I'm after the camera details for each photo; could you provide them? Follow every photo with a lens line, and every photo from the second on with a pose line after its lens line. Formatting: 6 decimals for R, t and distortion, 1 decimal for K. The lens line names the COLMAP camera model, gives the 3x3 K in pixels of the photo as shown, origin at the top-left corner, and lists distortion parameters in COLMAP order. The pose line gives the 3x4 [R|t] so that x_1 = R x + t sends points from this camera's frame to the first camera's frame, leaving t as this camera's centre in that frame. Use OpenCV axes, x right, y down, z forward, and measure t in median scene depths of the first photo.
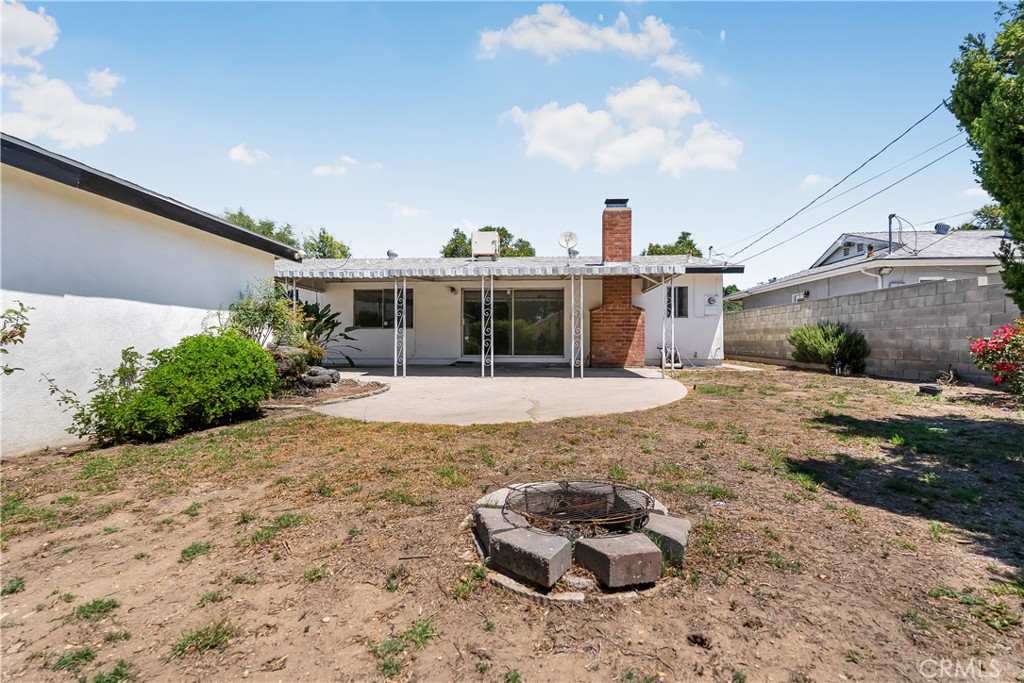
lens RADIAL K [[455.9, 0, 508.5], [0, 455.9, 338.3], [0, 0, 1]] dist [-0.004724, 0.002349]
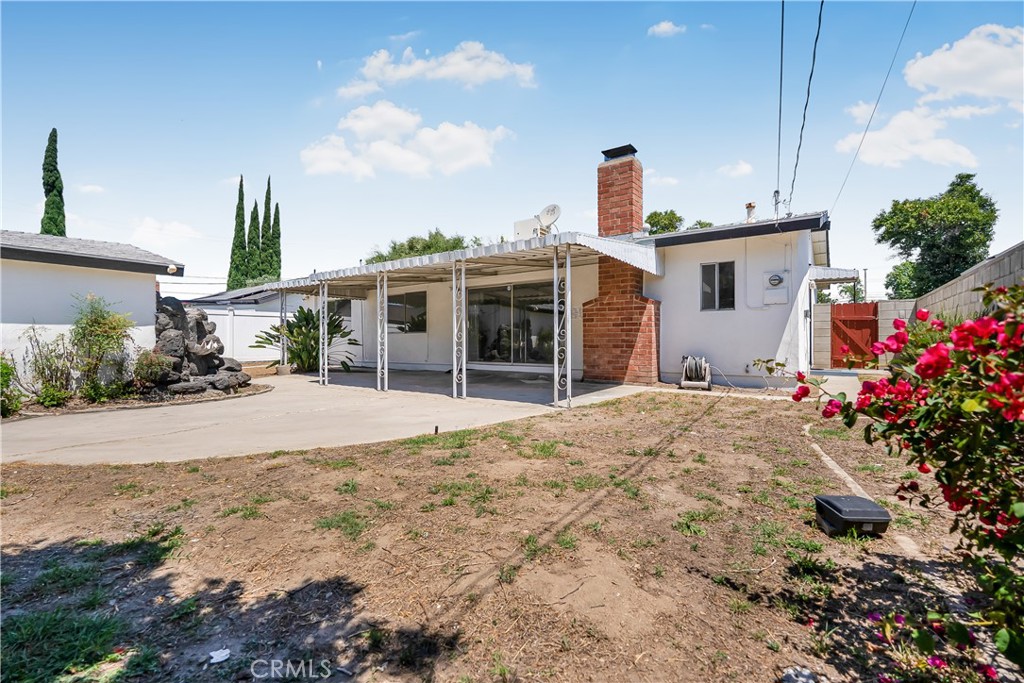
lens RADIAL K [[455.9, 0, 511.0], [0, 455.9, 342.5], [0, 0, 1]] dist [-0.004724, 0.002349]
pose [[0.849565, -0.000403, -0.527484, 0.471441], [0.004189, 0.999973, 0.005982, -0.005602], [0.527468, -0.007292, 0.849544, 0.302197]]
